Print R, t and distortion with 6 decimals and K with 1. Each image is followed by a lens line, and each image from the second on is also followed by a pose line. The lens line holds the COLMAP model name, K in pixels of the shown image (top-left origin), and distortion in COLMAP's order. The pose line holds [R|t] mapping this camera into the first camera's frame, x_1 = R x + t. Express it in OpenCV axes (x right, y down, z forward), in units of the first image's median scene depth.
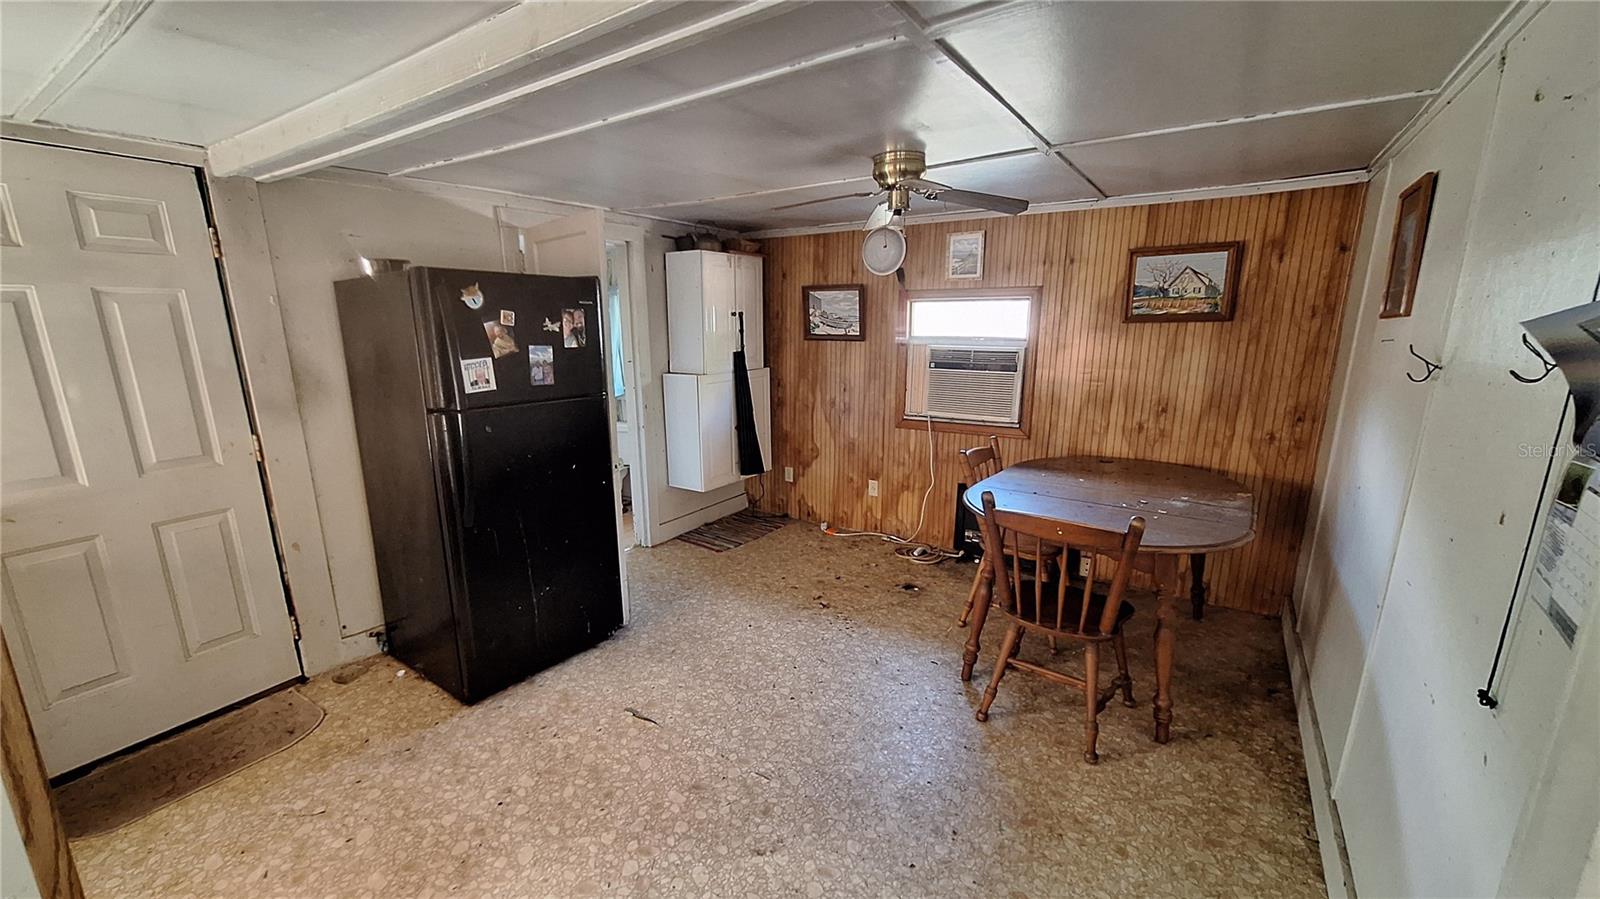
lens RADIAL K [[631.9, 0, 802.3], [0, 631.9, 458.9], [0, 0, 1]] dist [-0.002521, 0.000501]
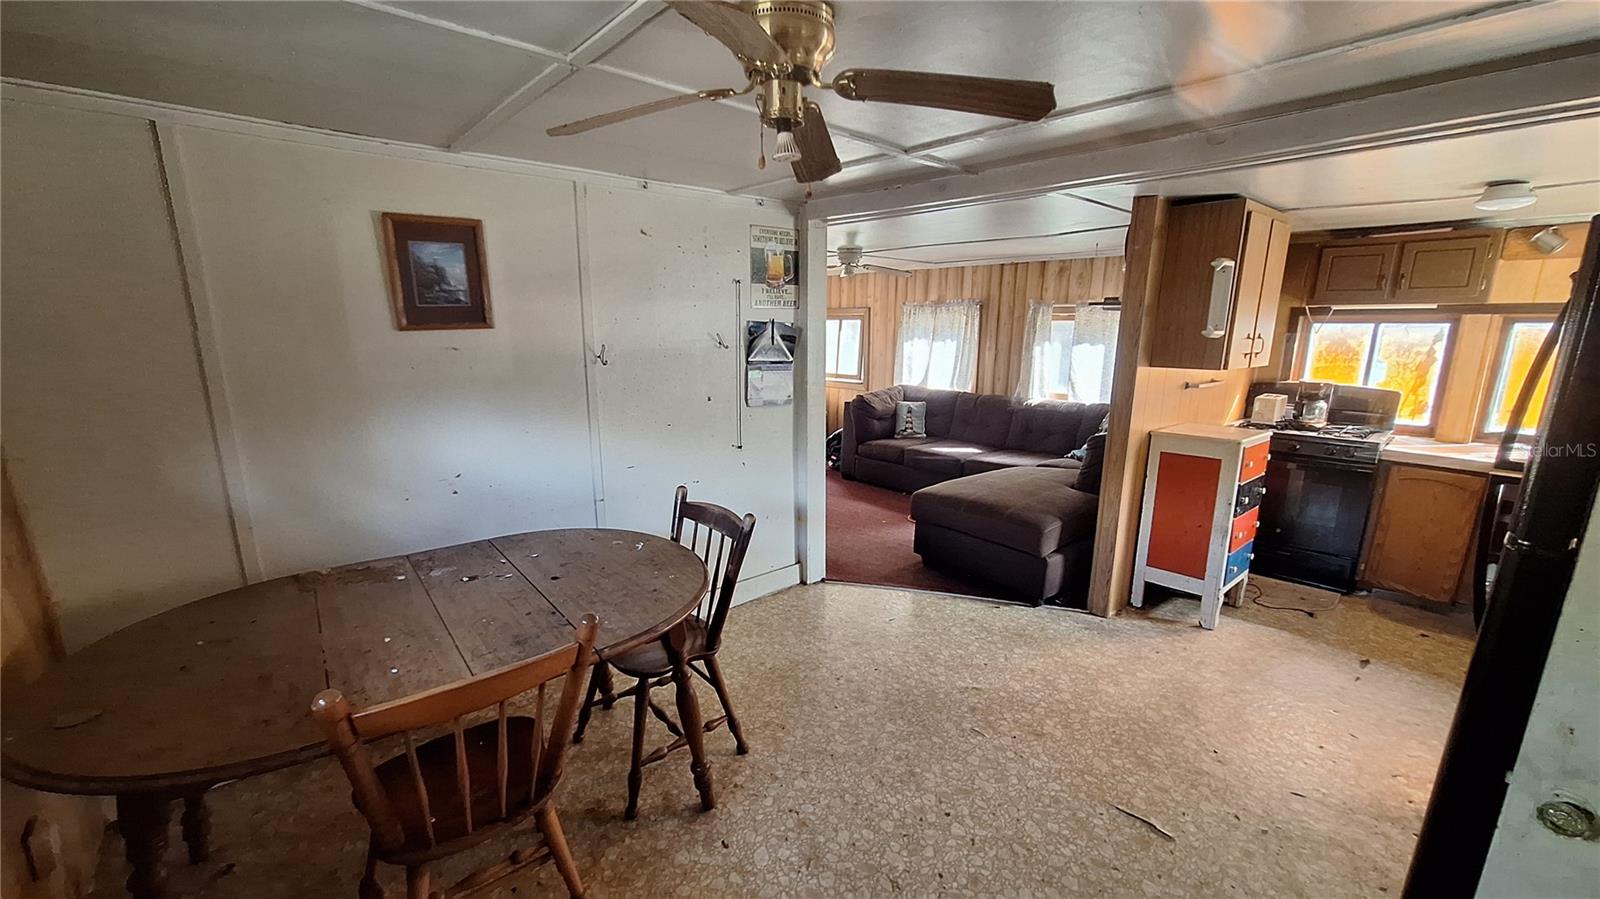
lens RADIAL K [[631.9, 0, 796.8], [0, 631.9, 460.7], [0, 0, 1]] dist [-0.002521, 0.000501]
pose [[-0.962170, -0.049949, 0.267831, -0.026410], [0.066010, 0.911024, 0.407036, -0.391487], [-0.264332, 0.409317, -0.873263, 1.745989]]
